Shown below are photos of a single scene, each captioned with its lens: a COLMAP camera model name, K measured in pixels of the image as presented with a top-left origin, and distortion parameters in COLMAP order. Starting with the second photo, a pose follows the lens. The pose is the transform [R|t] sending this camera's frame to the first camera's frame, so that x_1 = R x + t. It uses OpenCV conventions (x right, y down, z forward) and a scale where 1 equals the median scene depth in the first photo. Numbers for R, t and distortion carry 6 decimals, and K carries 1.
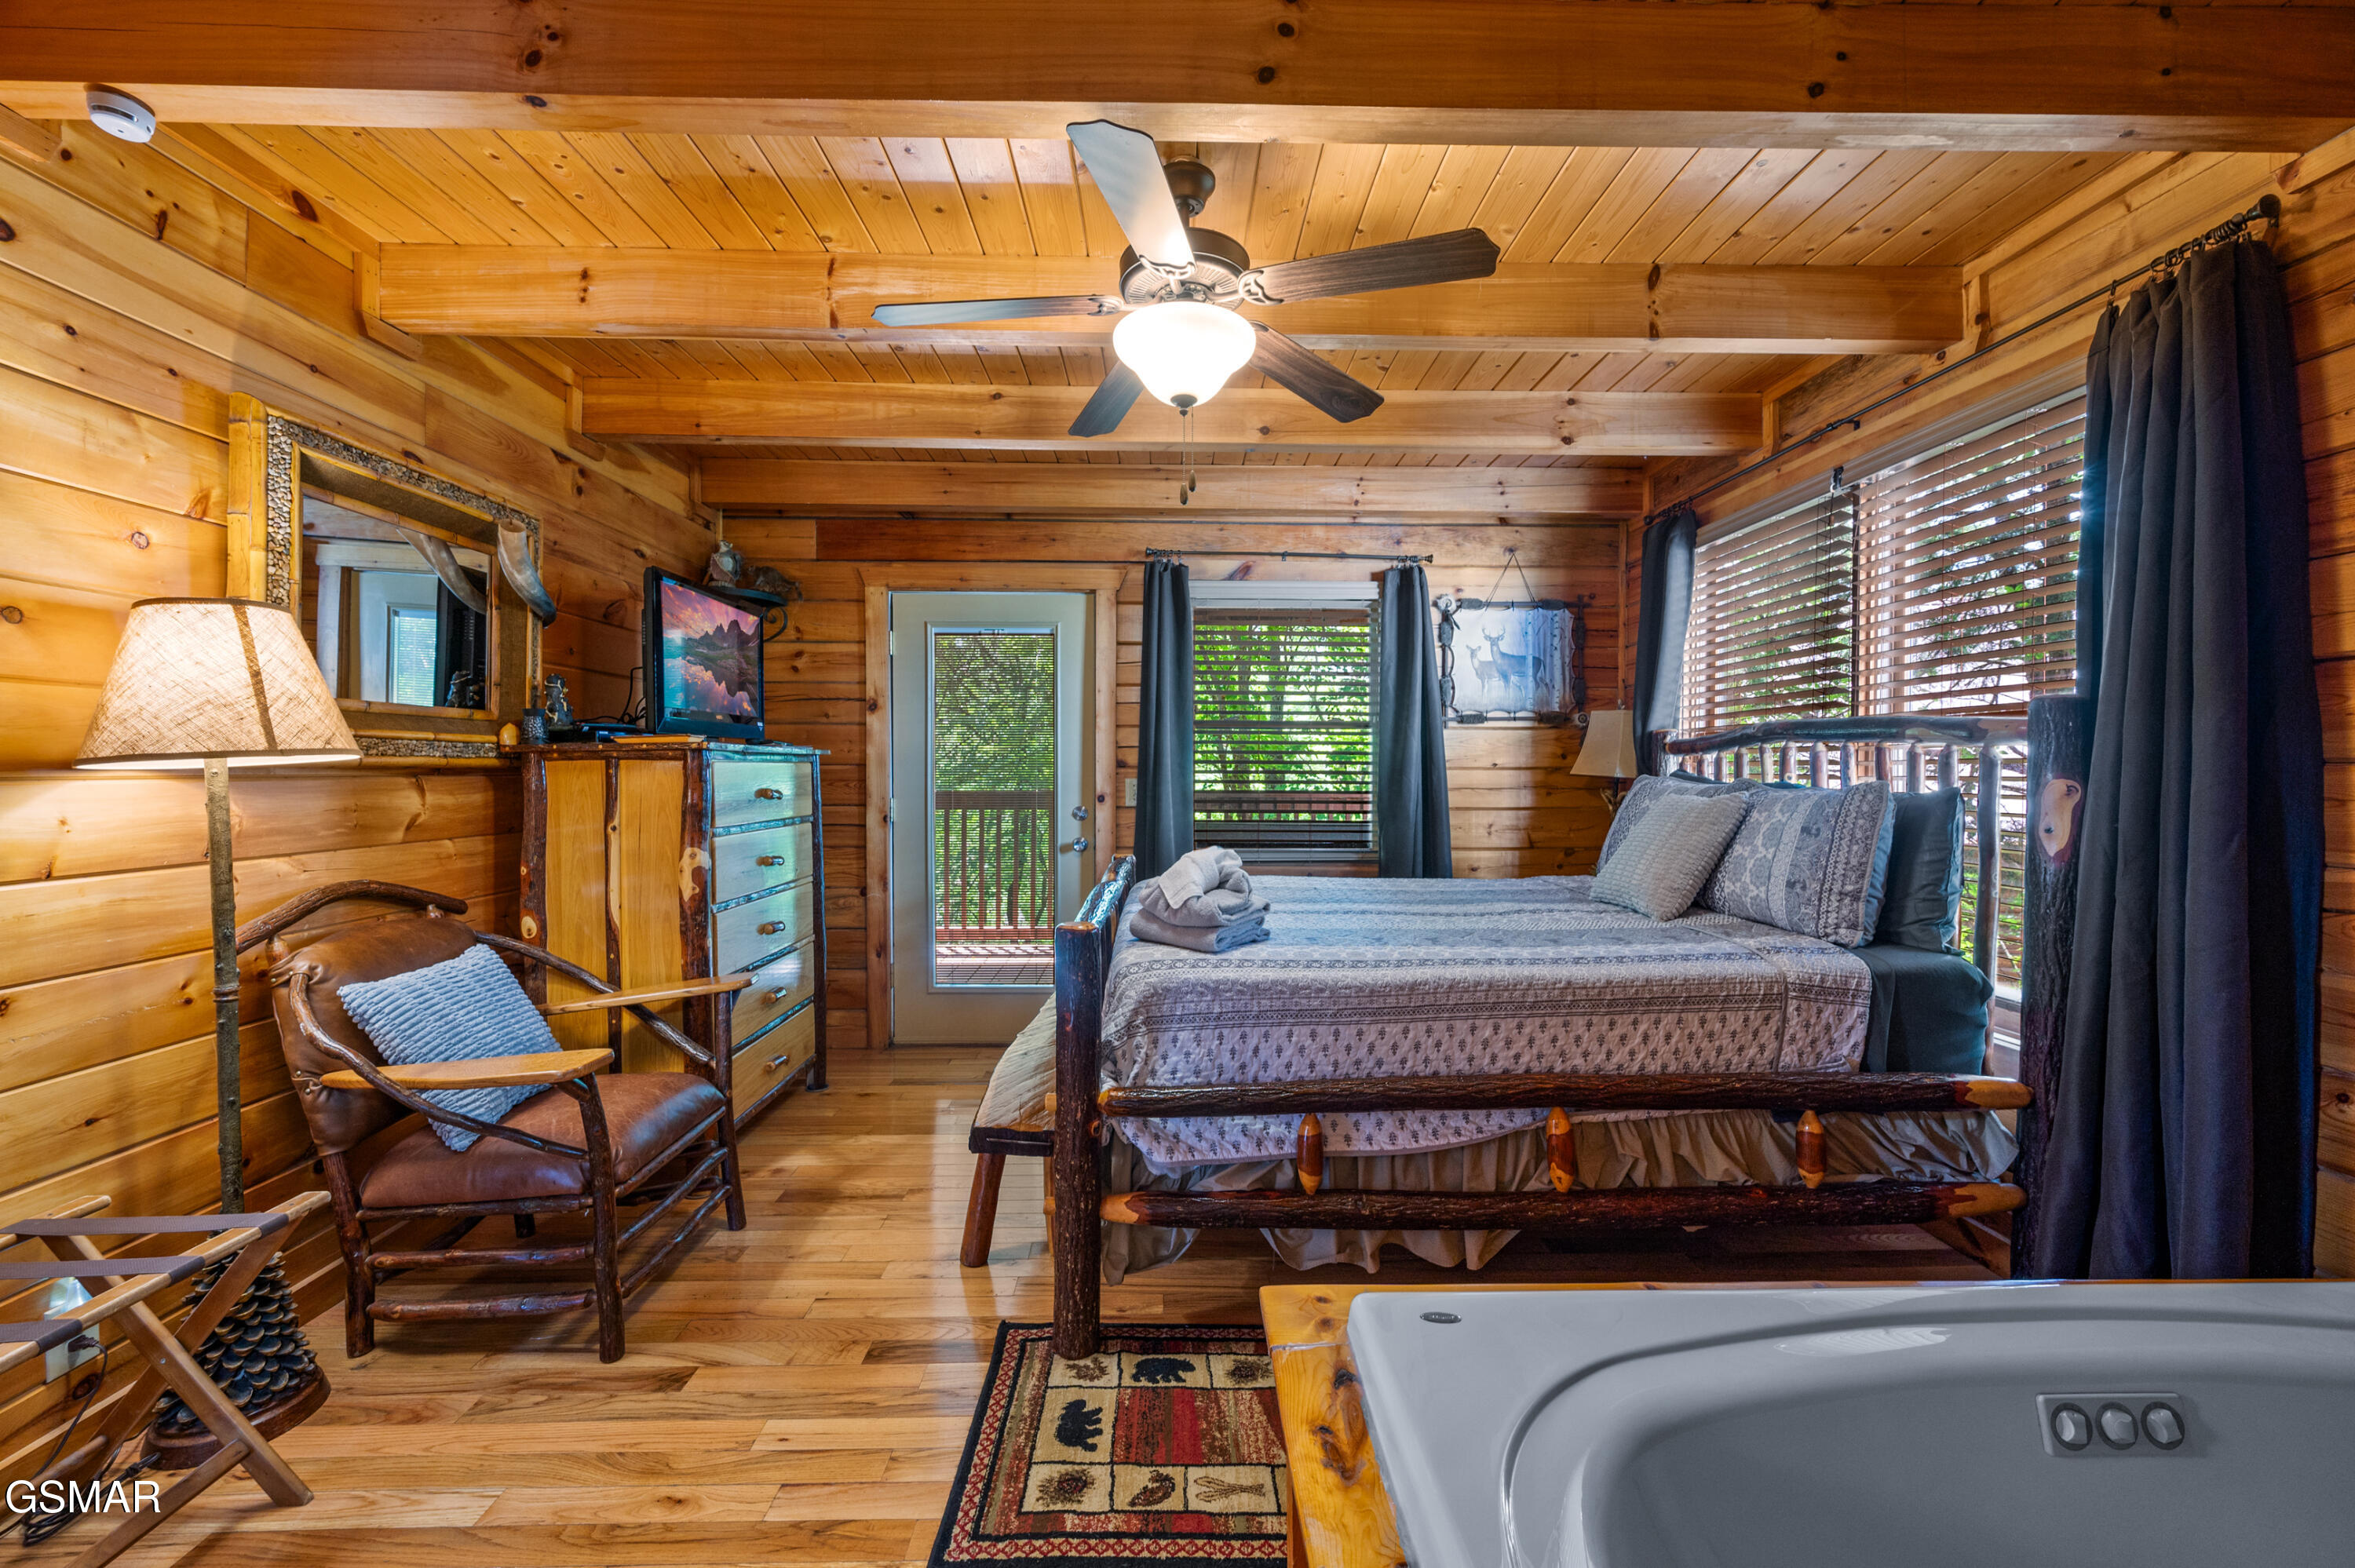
lens RADIAL K [[972.9, 0, 1183.3], [0, 972.9, 784.1], [0, 0, 1]] dist [0.003205, -0.000536]
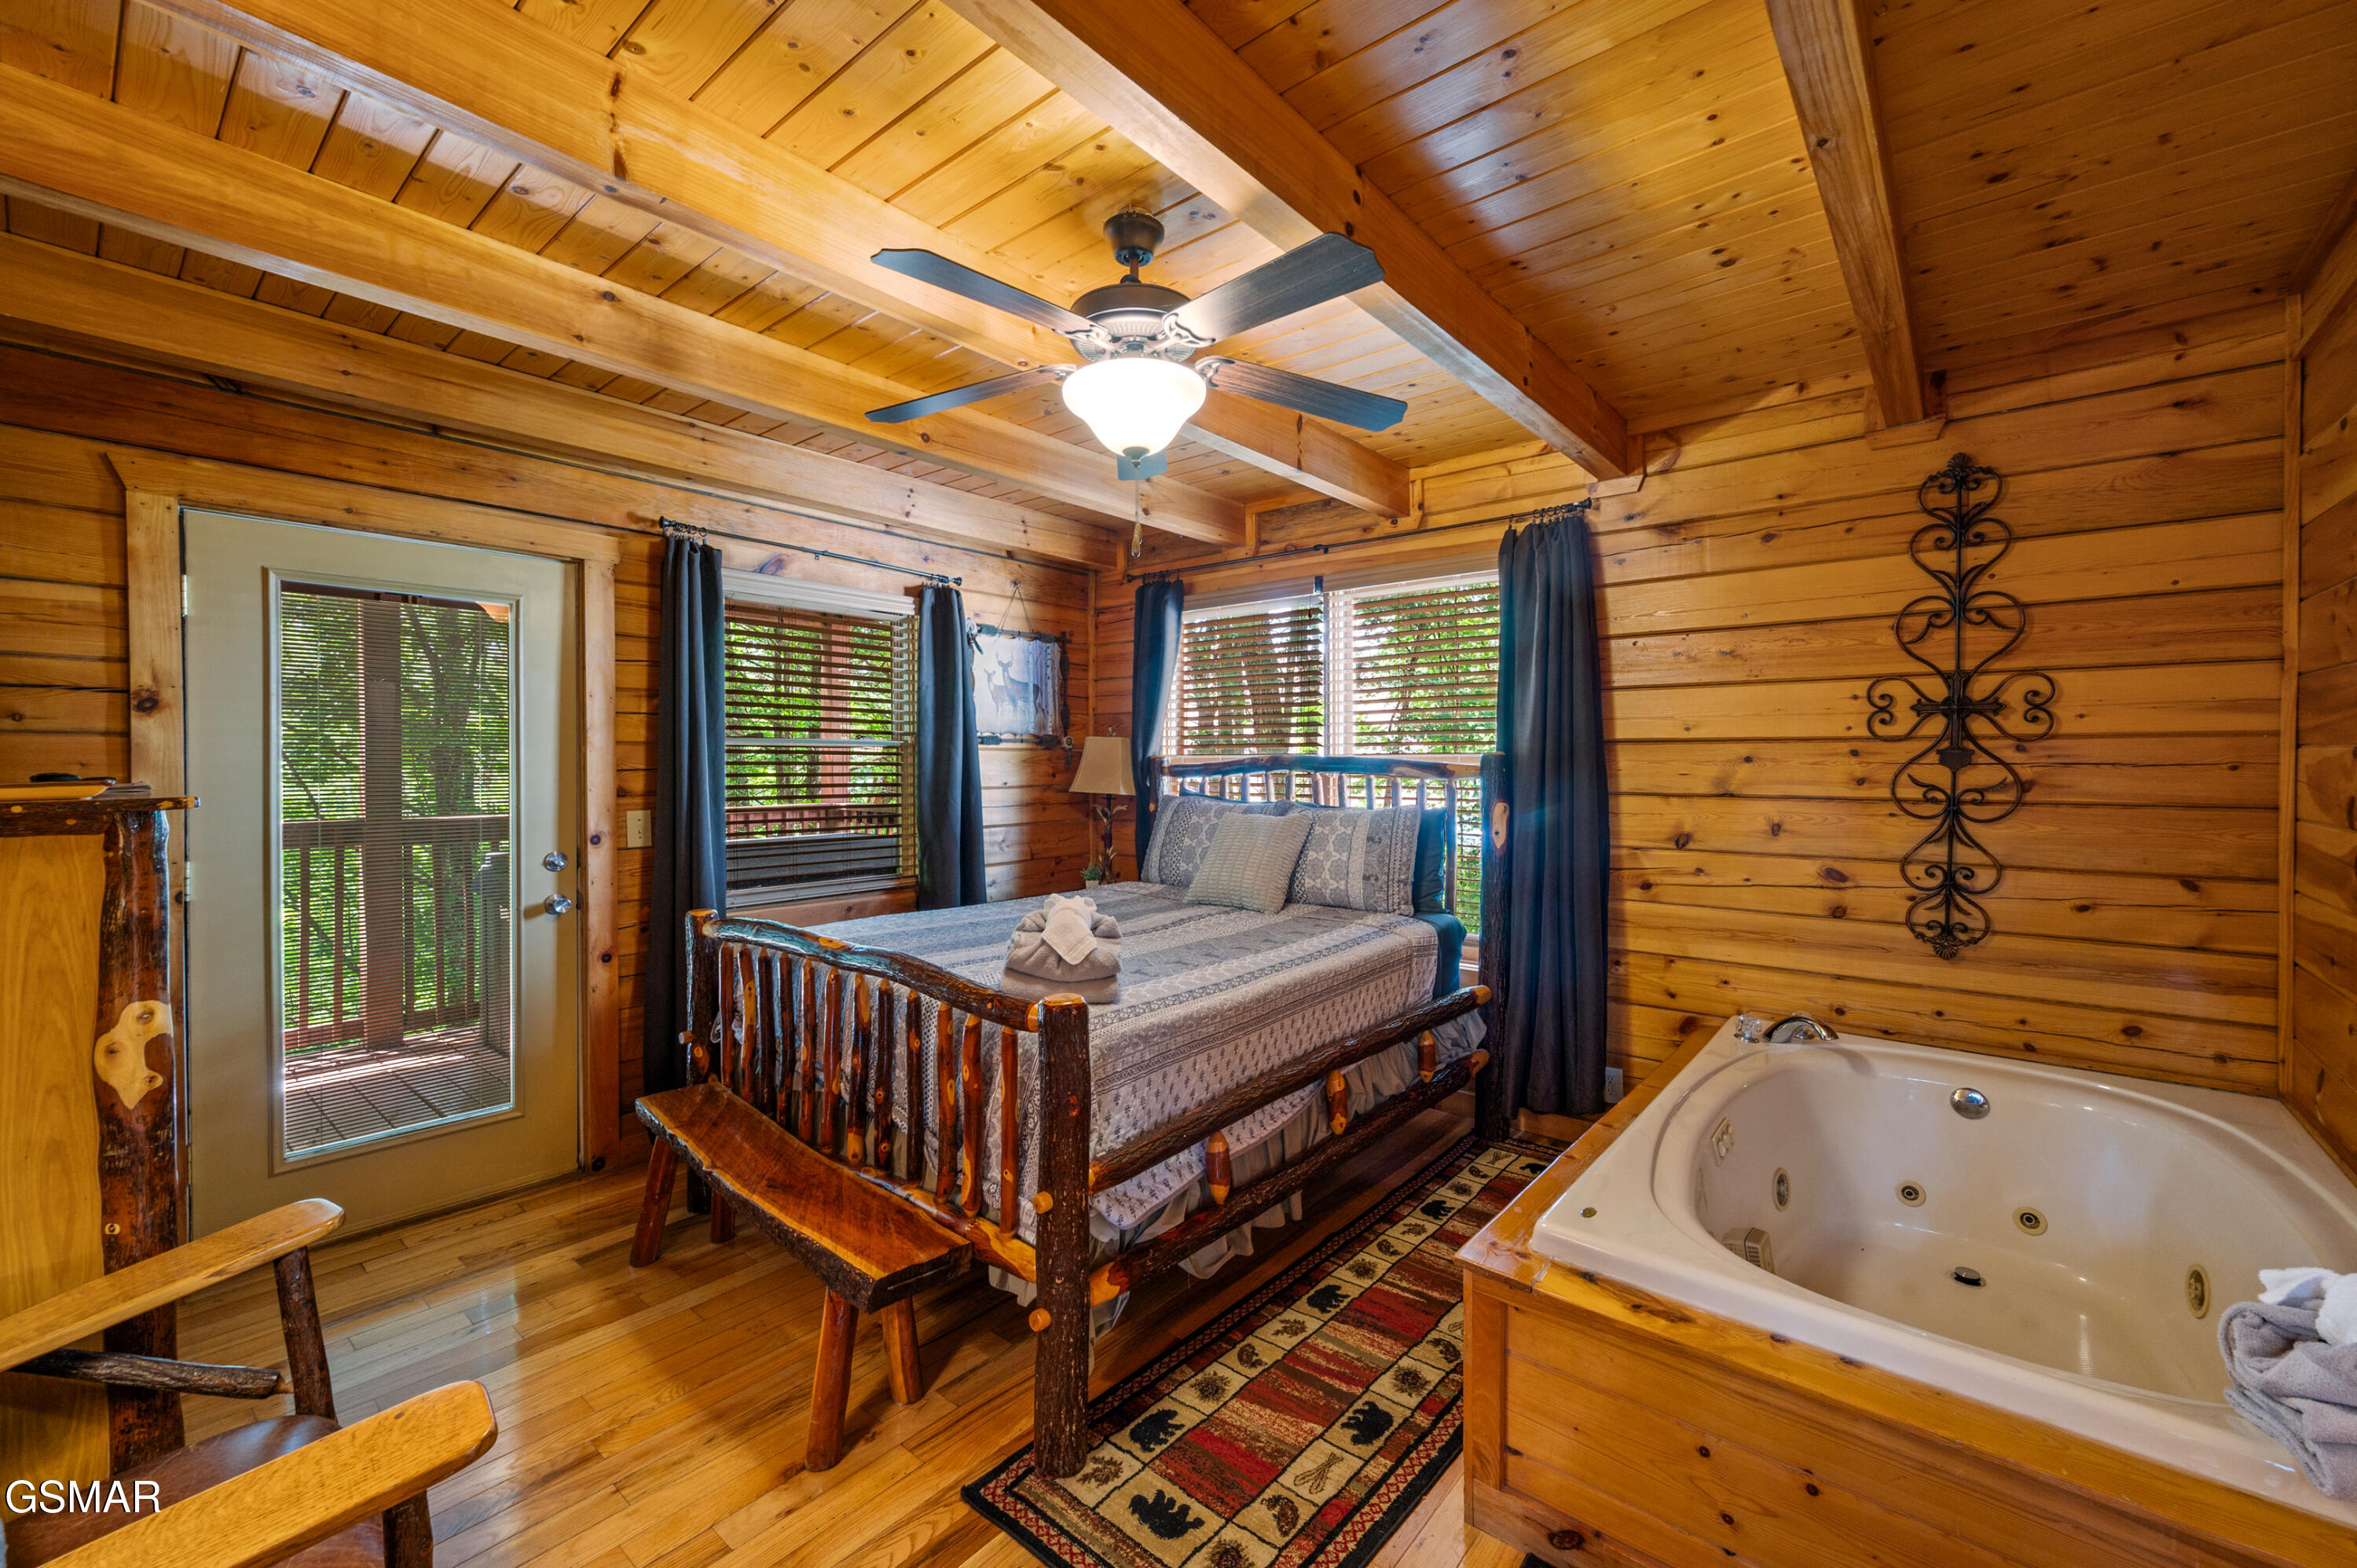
lens RADIAL K [[957.7, 0, 1252.0], [0, 957.7, 773.2], [0, 0, 1]] dist [-0.001994, 0.000694]
pose [[0.633837, -0.007992, 0.773426, -0.416985], [0.010609, 0.999942, 0.001637, -0.039986], [-0.773394, 0.007168, 0.633885, 0.176982]]
